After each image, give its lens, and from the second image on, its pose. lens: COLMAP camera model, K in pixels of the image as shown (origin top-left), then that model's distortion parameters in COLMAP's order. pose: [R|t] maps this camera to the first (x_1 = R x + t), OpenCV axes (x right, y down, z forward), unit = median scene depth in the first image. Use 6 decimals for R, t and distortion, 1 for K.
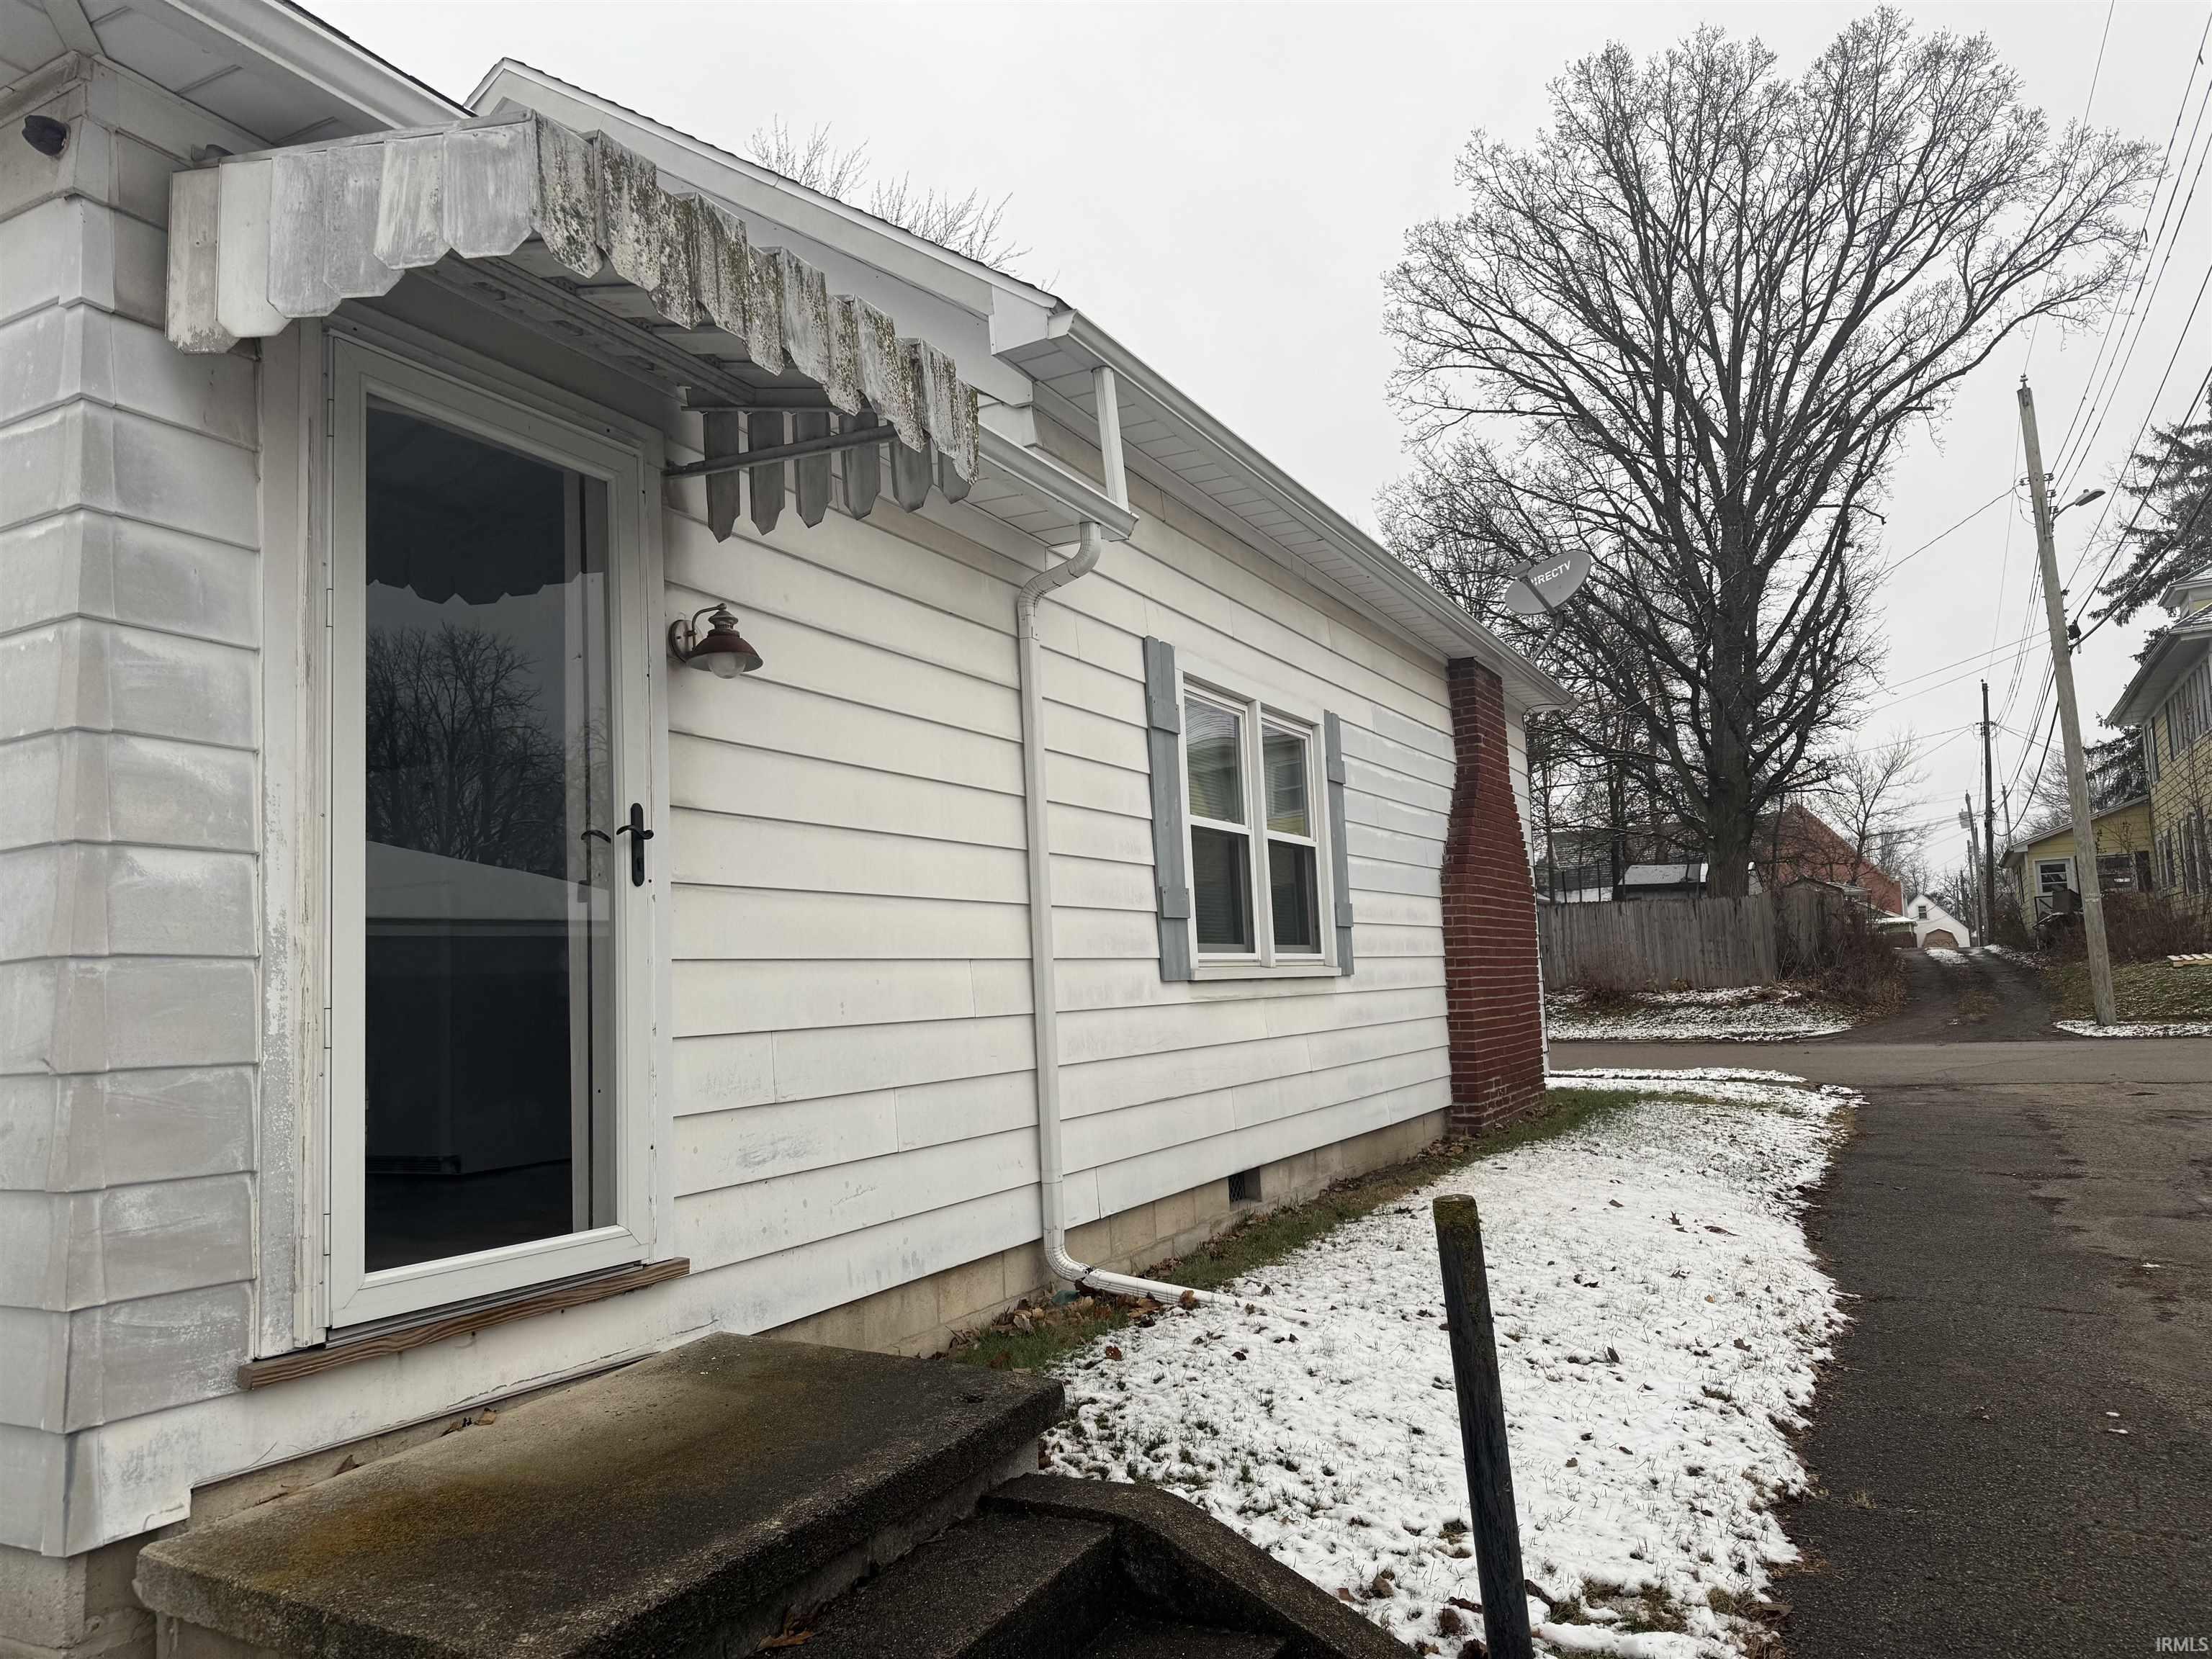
lens RADIAL K [[1557.1, 0, 1115.0], [0, 1557.1, 830.9], [0, 0, 1]] dist [0.075159, -0.094274]
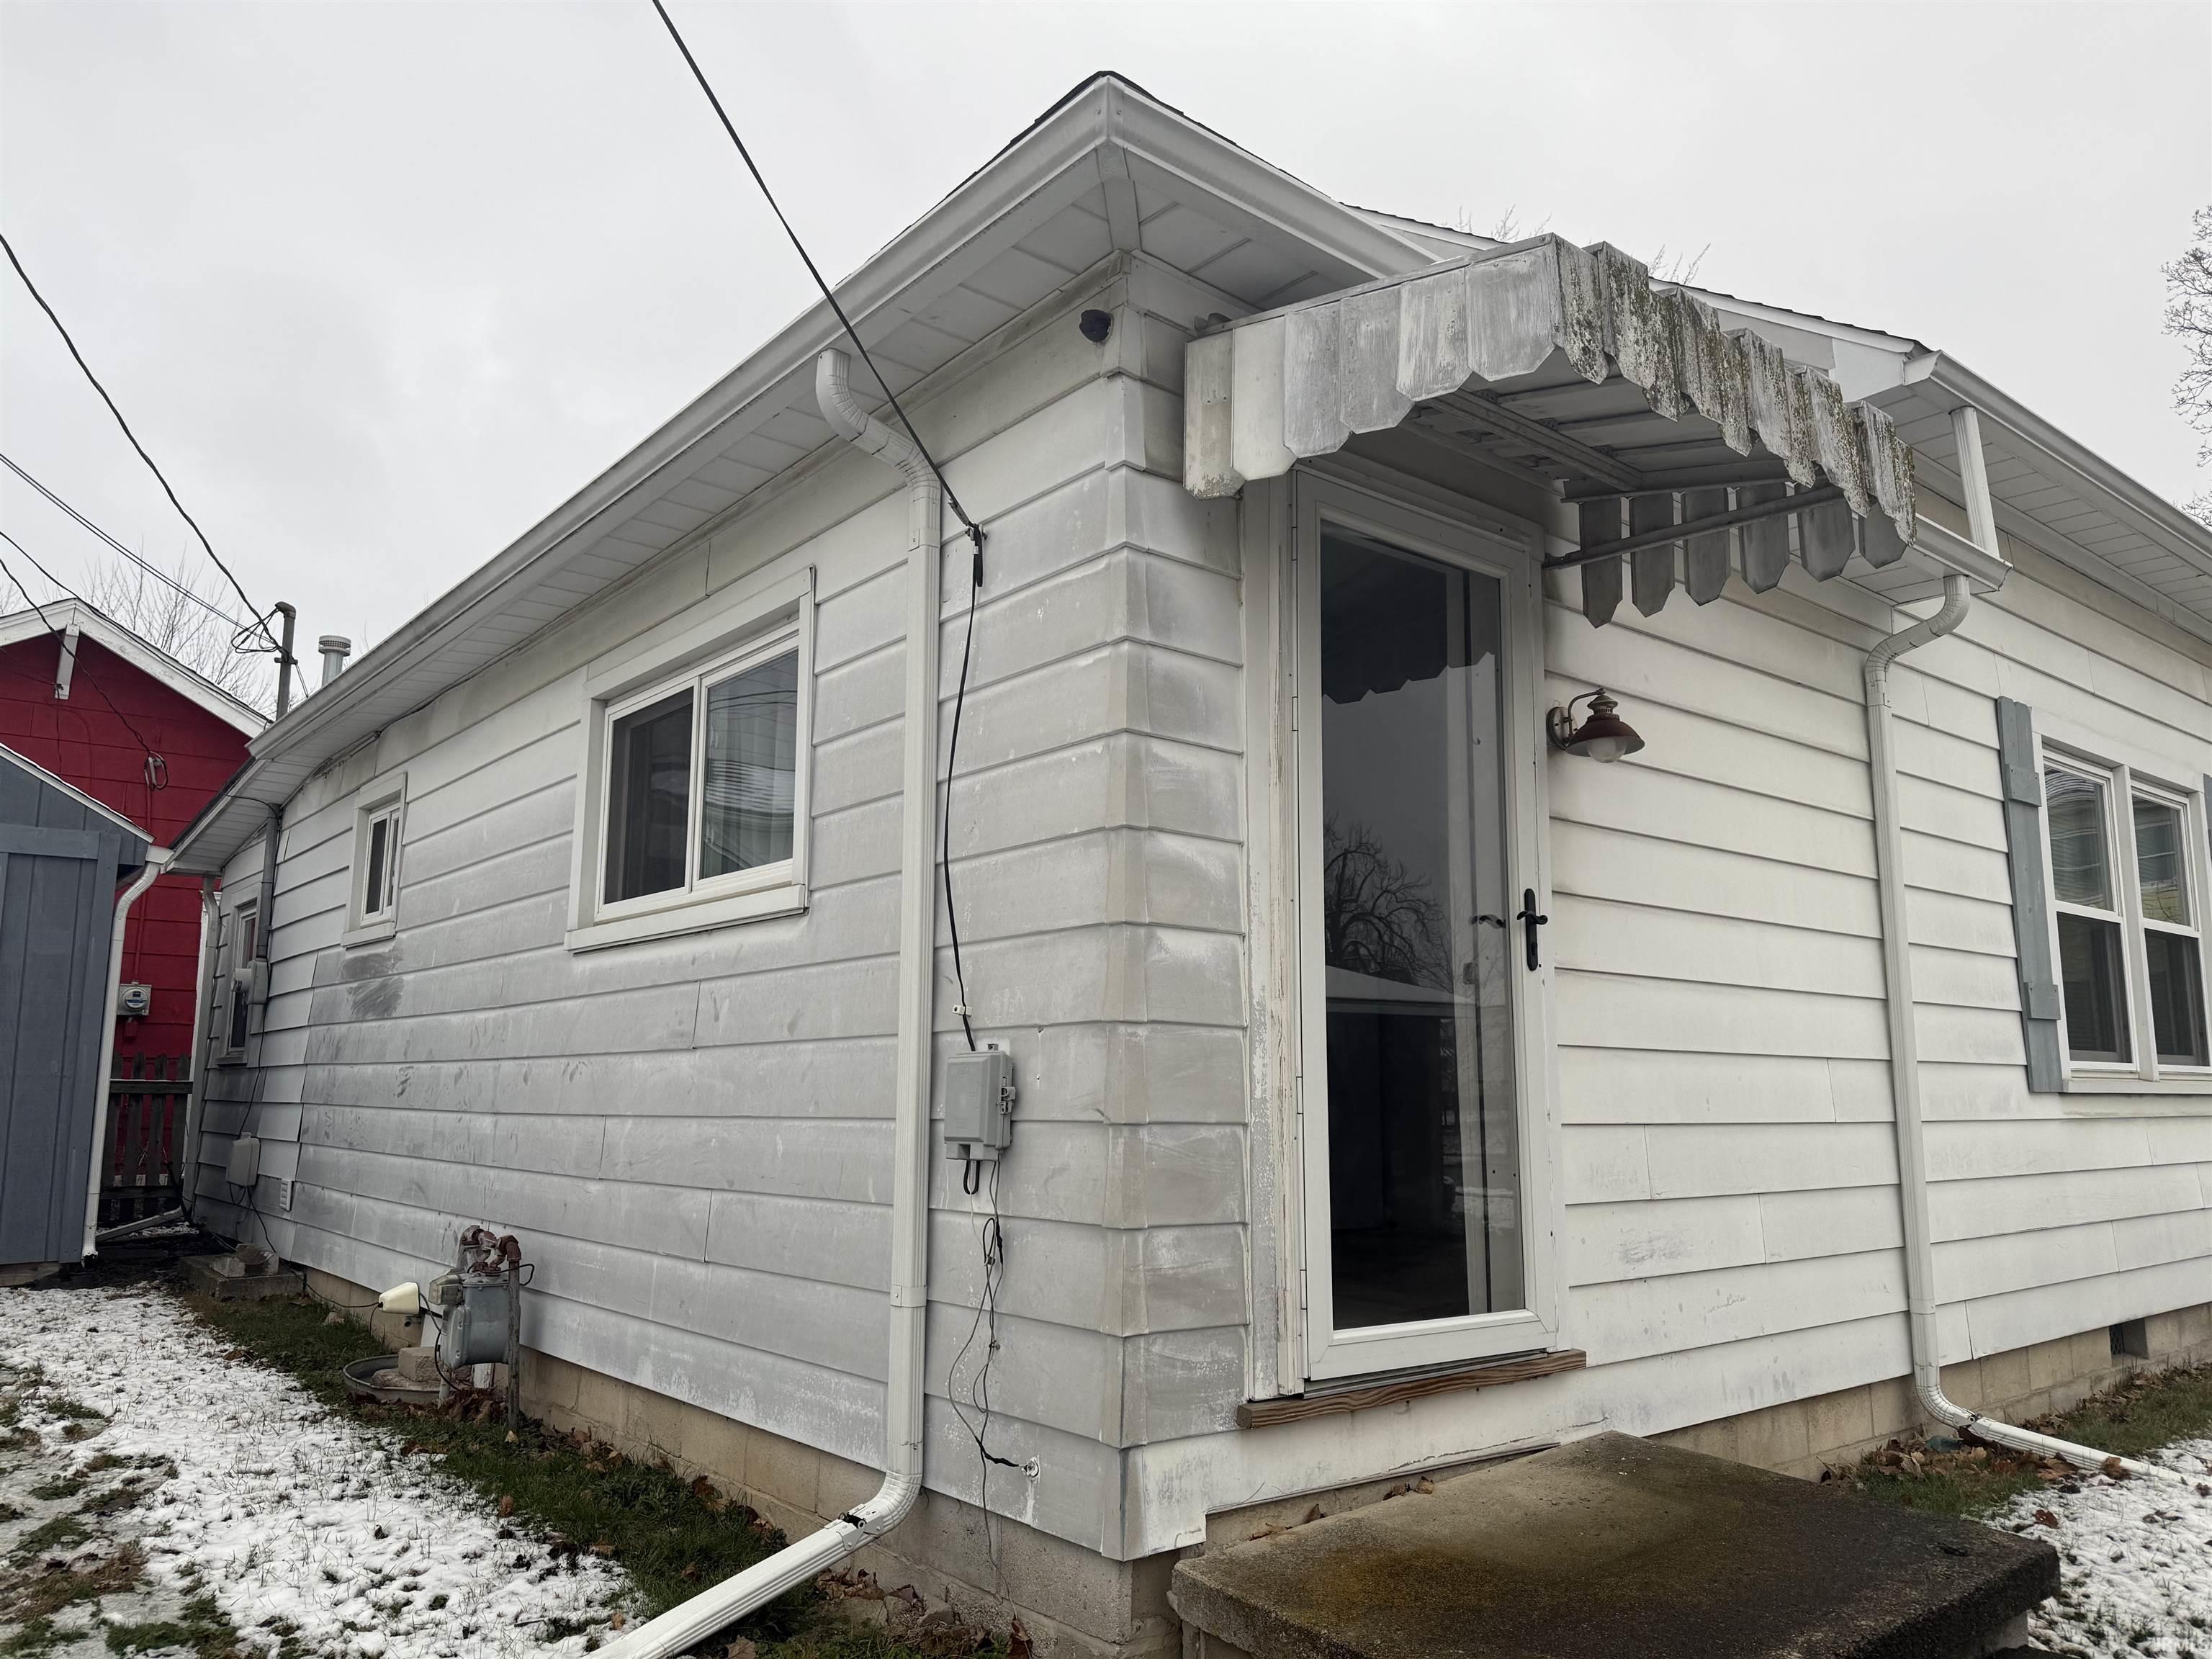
lens RADIAL K [[1557.1, 0, 1122.8], [0, 1557.1, 829.6], [0, 0, 1]] dist [0.075159, -0.094274]
pose [[0.913146, -0.014389, -0.407379, -0.143632], [-0.006799, 0.998700, -0.050514, -0.003266], [0.407576, 0.048897, 0.911861, -0.038112]]
